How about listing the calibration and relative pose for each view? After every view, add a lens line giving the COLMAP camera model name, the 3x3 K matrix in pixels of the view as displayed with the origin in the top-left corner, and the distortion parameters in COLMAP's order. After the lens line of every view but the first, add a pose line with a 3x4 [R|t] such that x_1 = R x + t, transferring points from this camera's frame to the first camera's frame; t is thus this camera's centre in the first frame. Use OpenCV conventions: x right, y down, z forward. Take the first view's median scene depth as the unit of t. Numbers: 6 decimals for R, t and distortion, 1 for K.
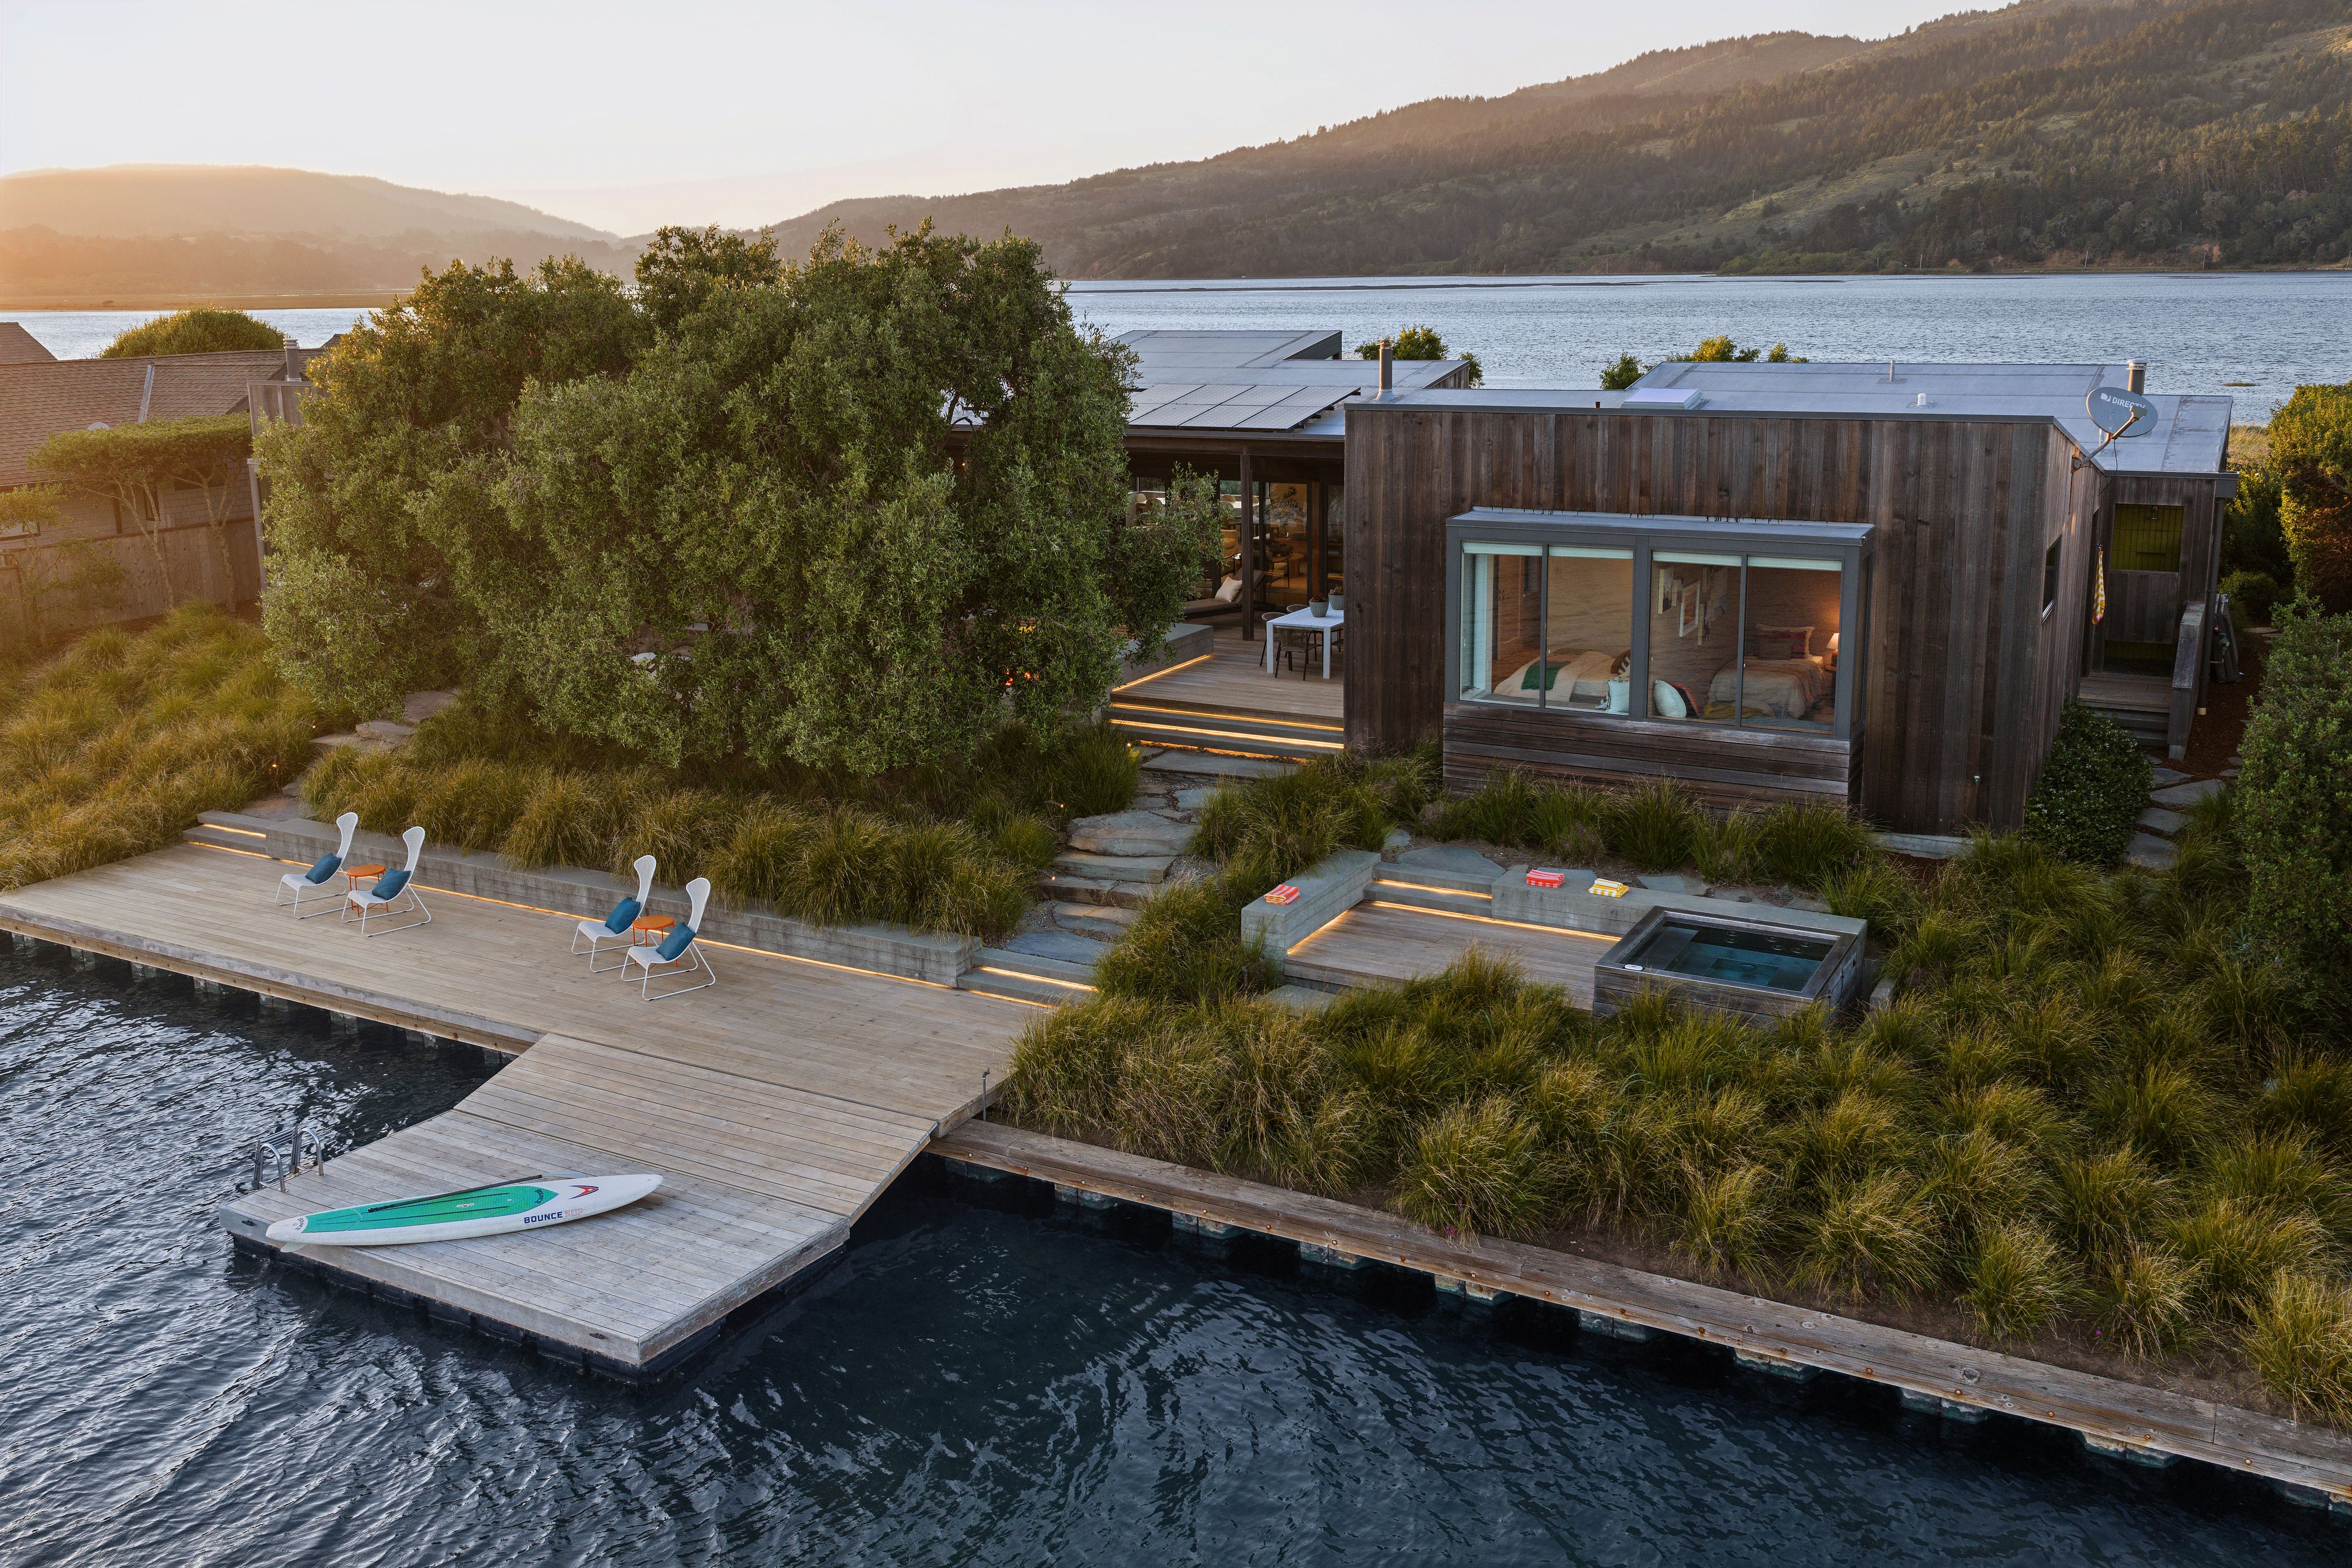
lens RADIAL K [[1964.3, 0, 1202.9], [0, 1964.3, 717.4], [0, 0, 1]] dist [-0.004494, -0.005958]
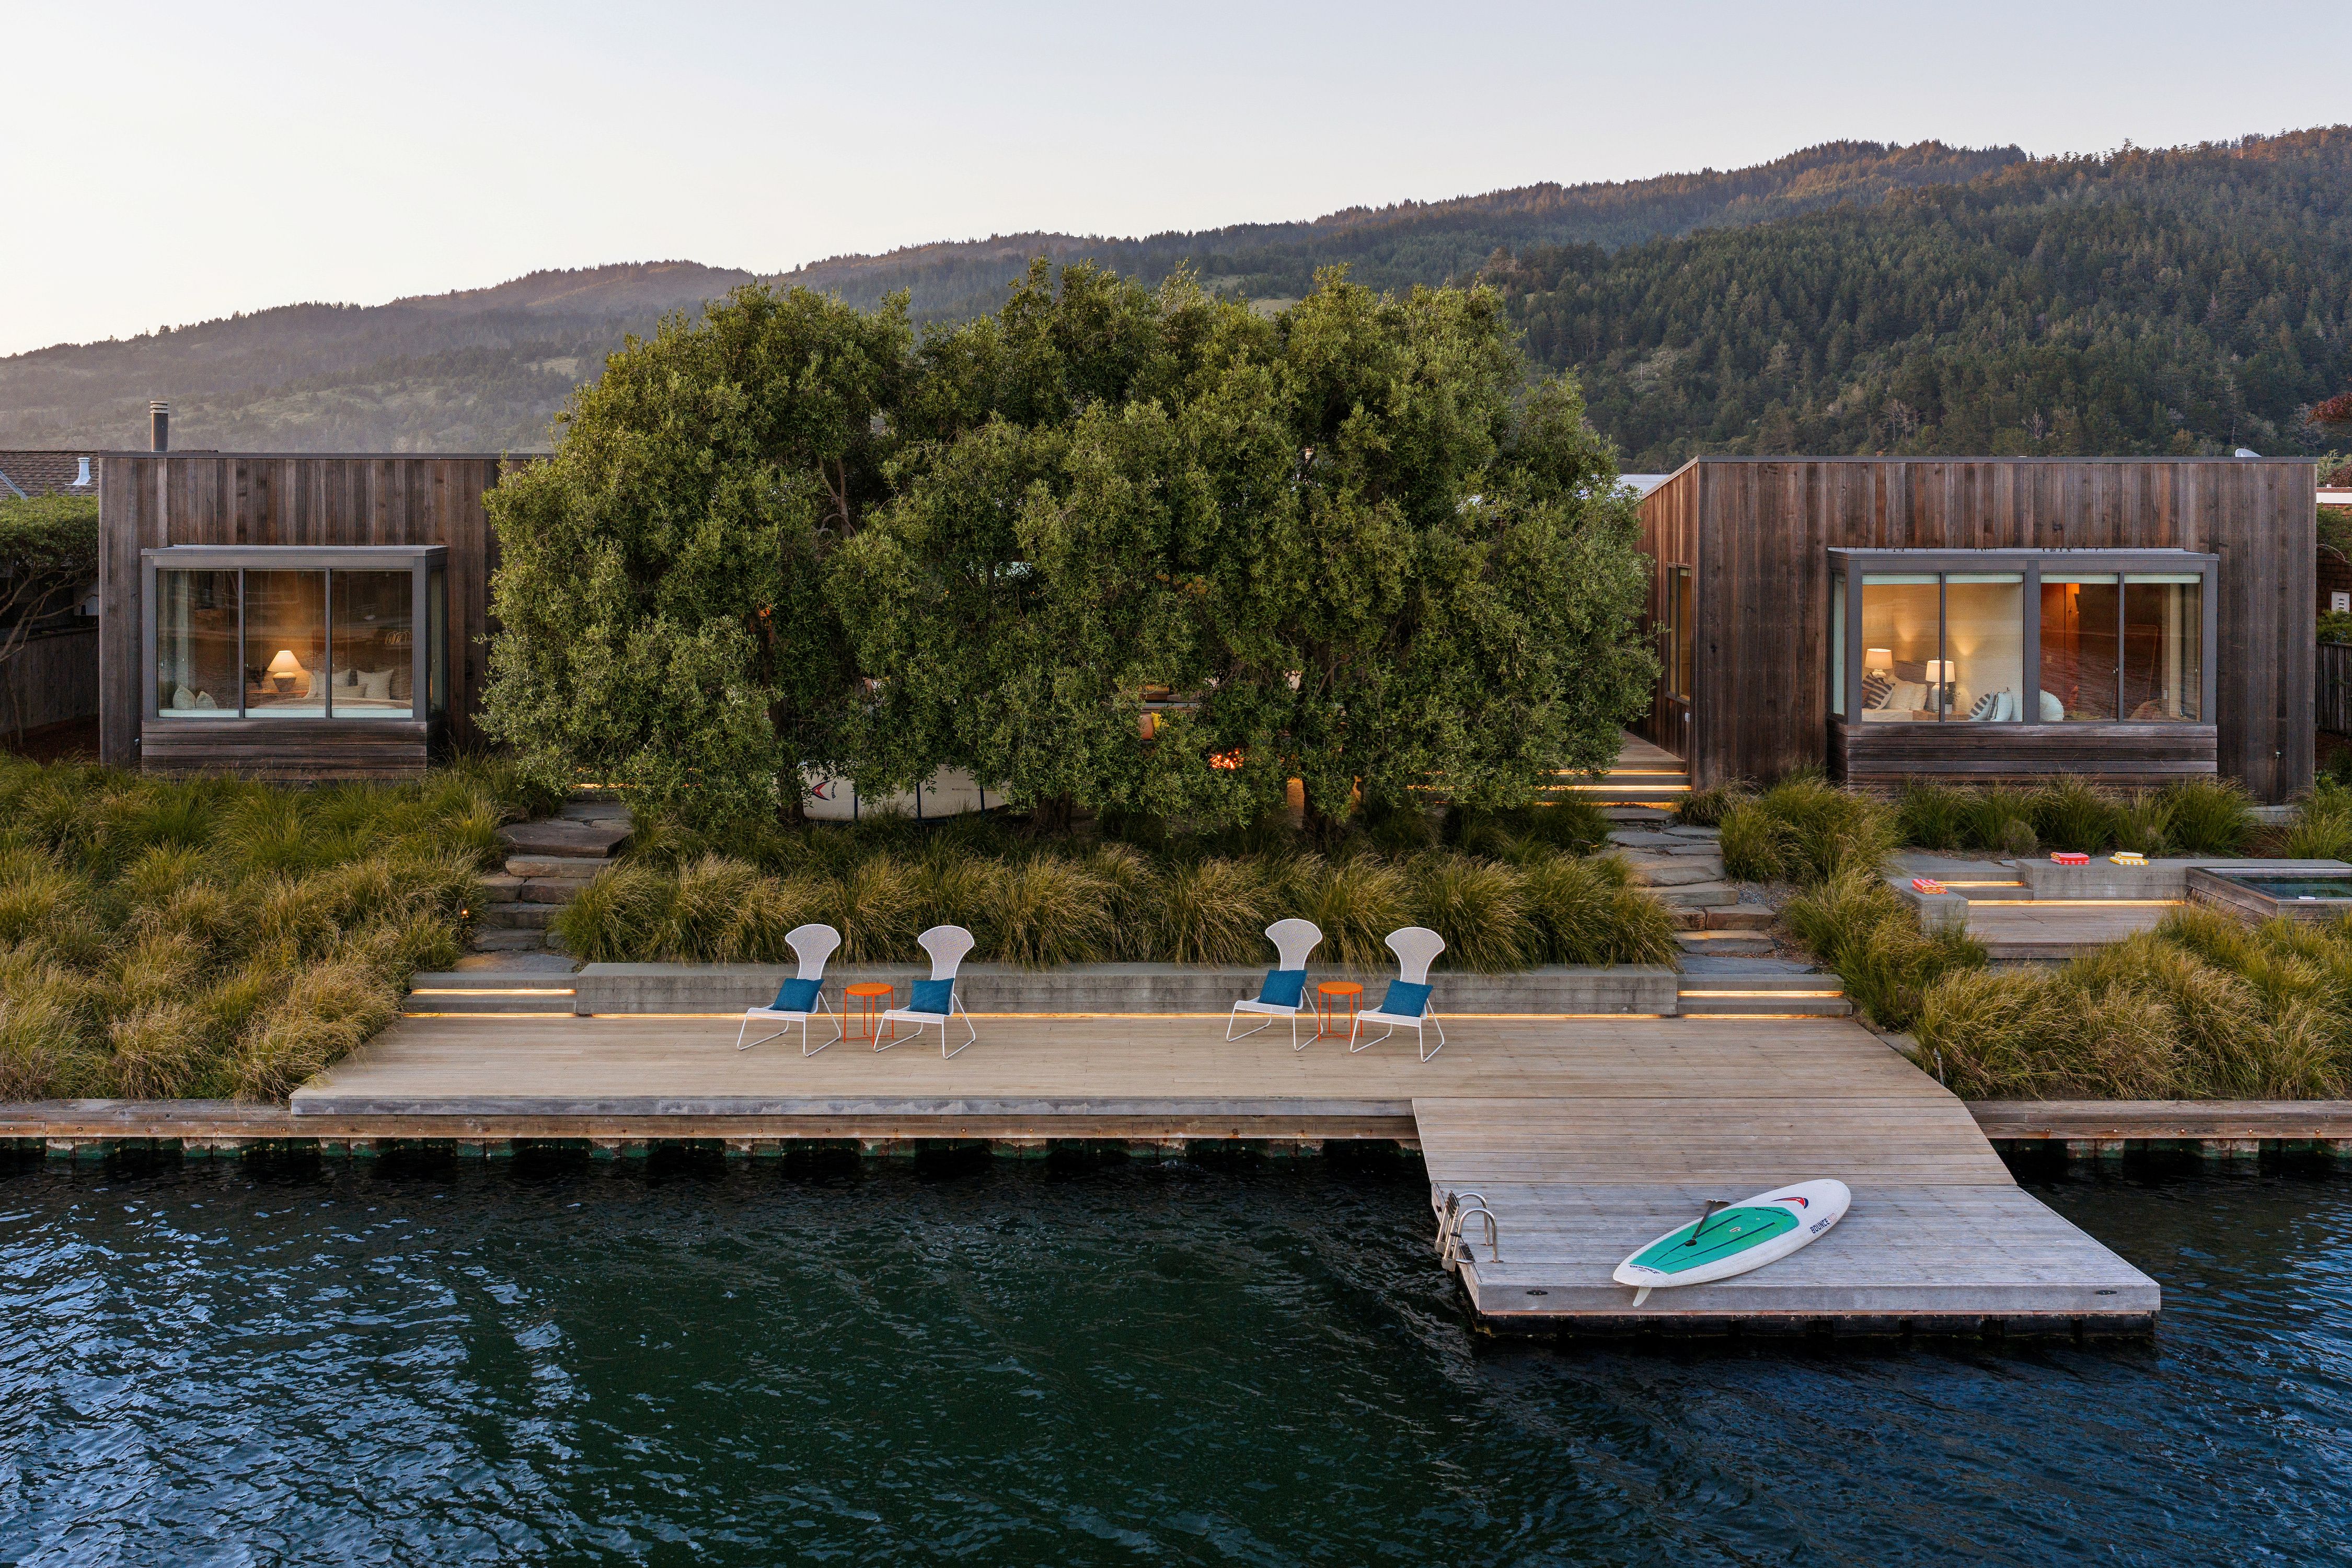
lens RADIAL K [[2105.5, 0, 1139.5], [0, 2105.5, 536.1], [0, 0, 1]] dist [0.011910, -0.004694]
pose [[0.874530, 0.008672, 0.484894, -0.792453], [0.090552, 0.979337, -0.180830, 0.065966], [-0.476443, 0.202049, 0.855674, 0.182294]]
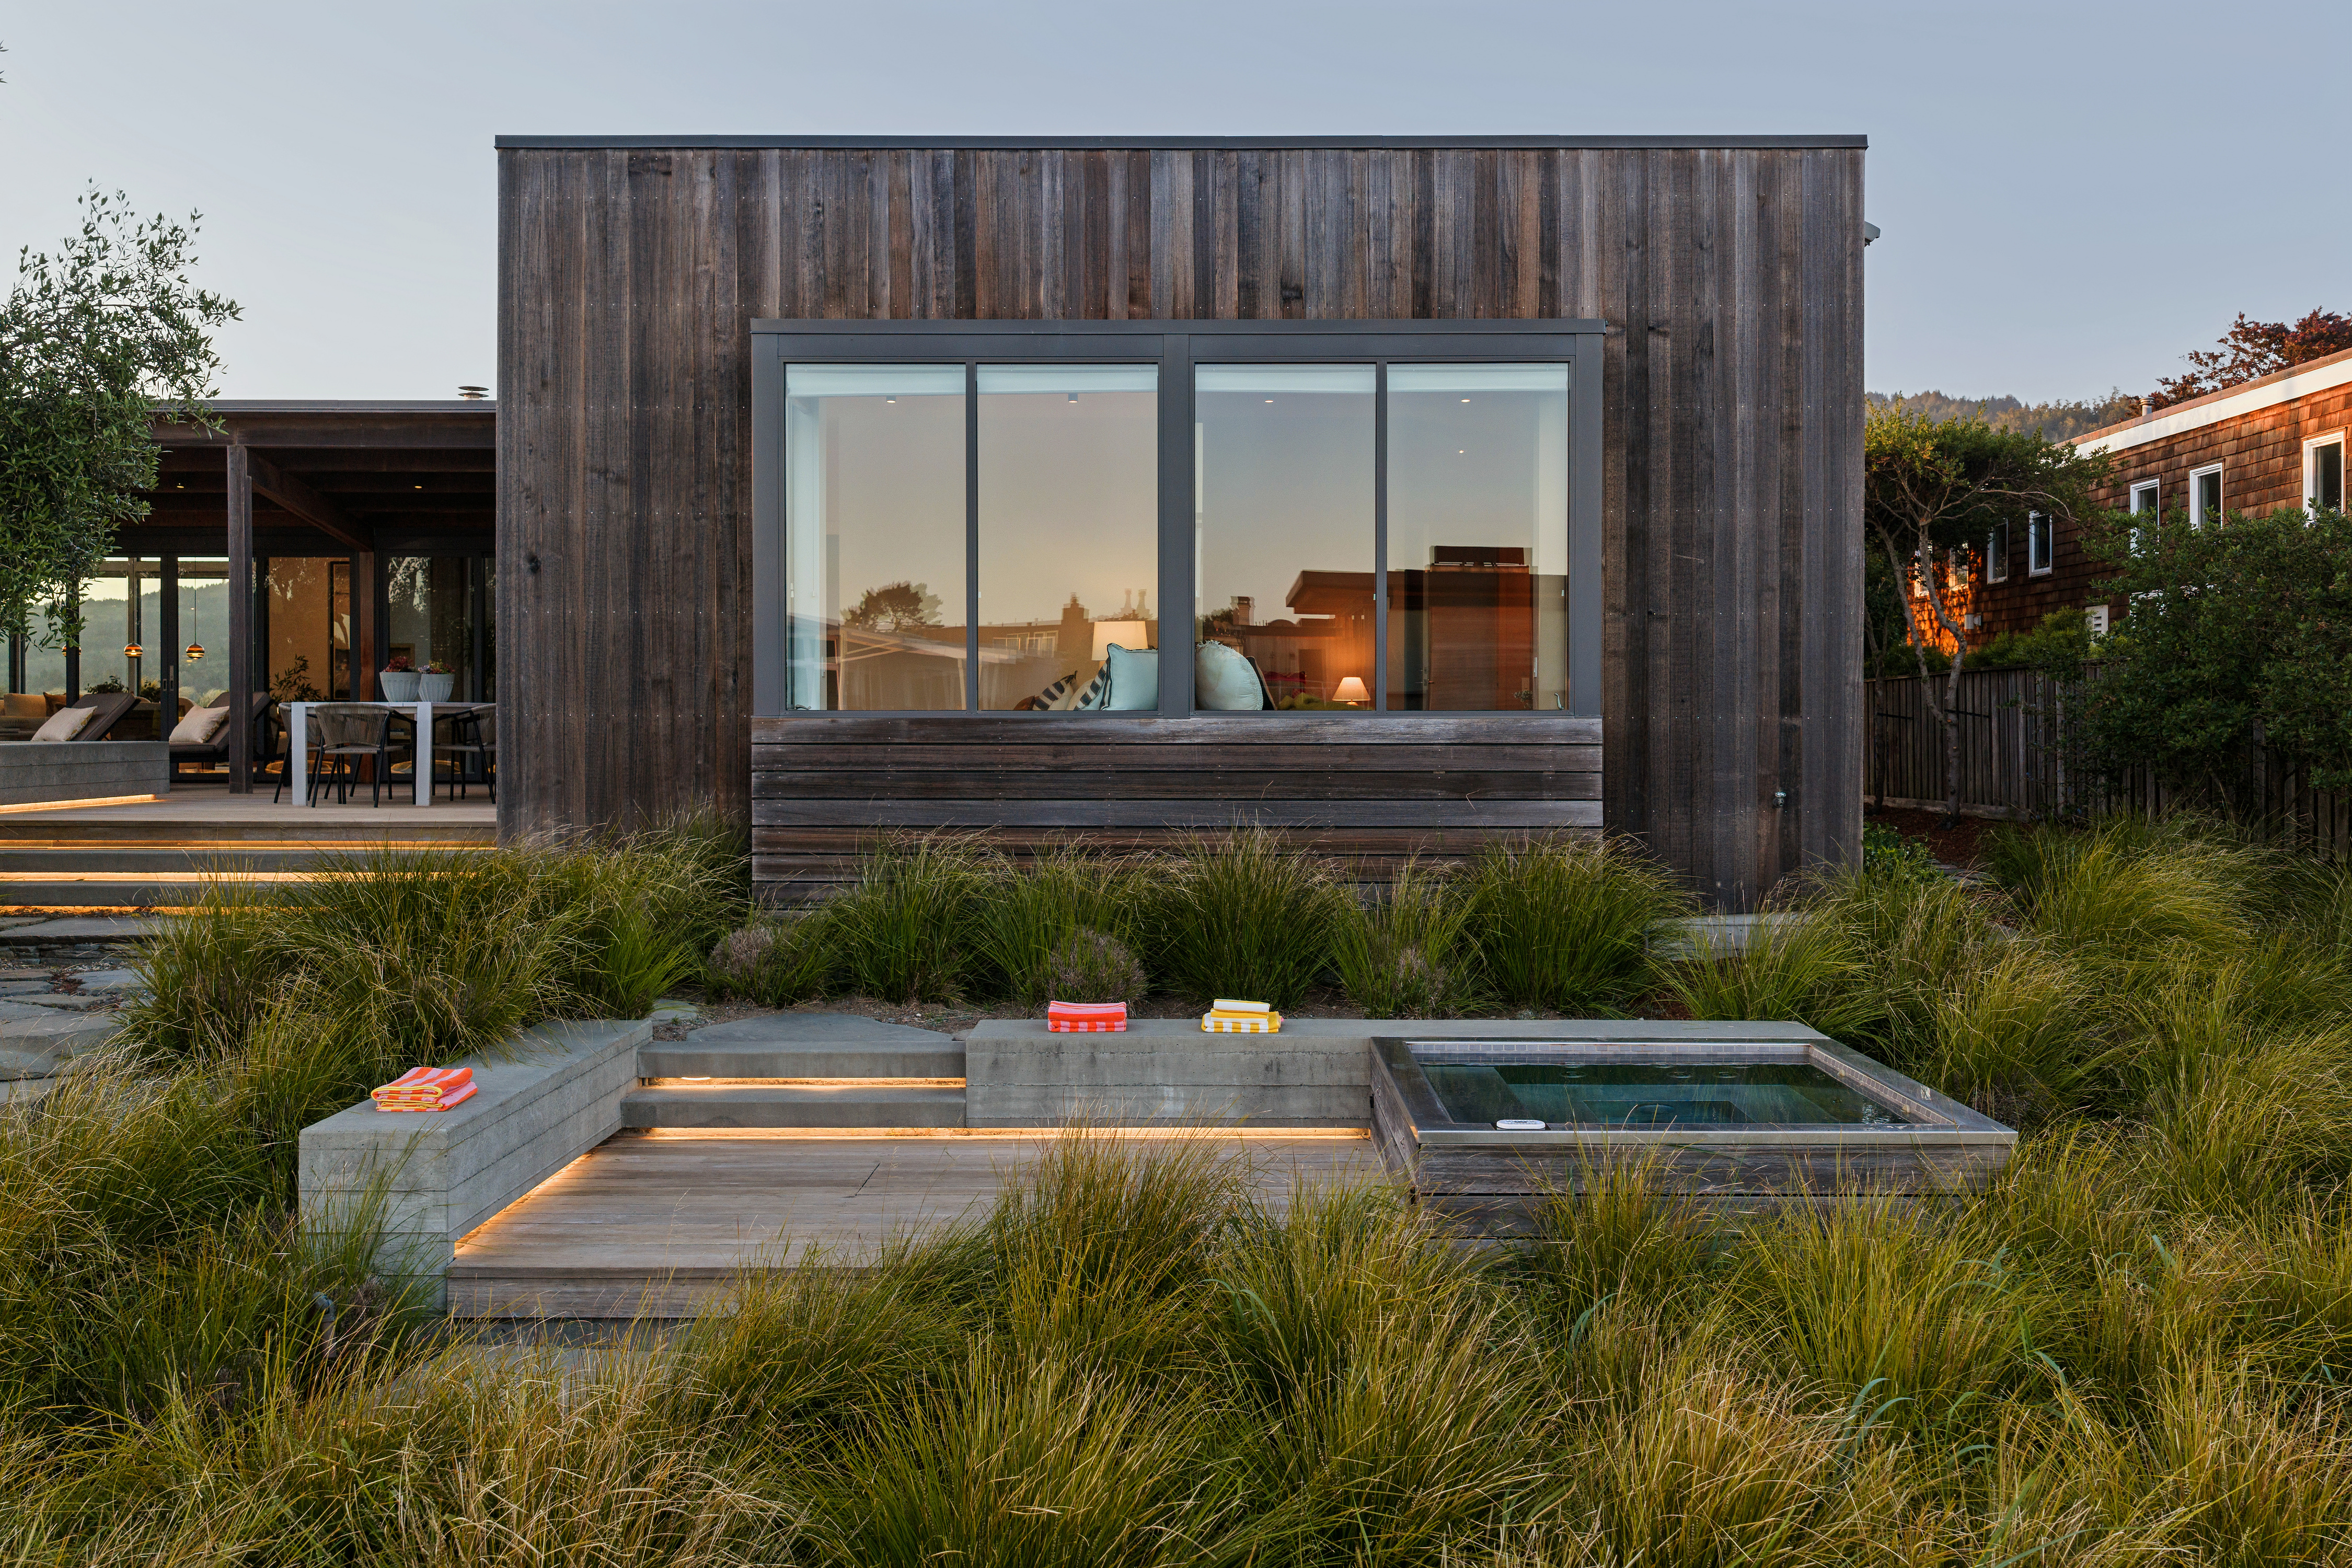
lens RADIAL K [[1964.3, 0, 1202.9], [0, 1964.3, 717.4], [0, 0, 1]] dist [-0.004494, -0.005958]
pose [[0.875808, 0.020544, 0.482222, -0.006723], [0.090770, 0.974257, -0.206360, 0.099662], [-0.474048, 0.224503, 0.851397, 0.569177]]
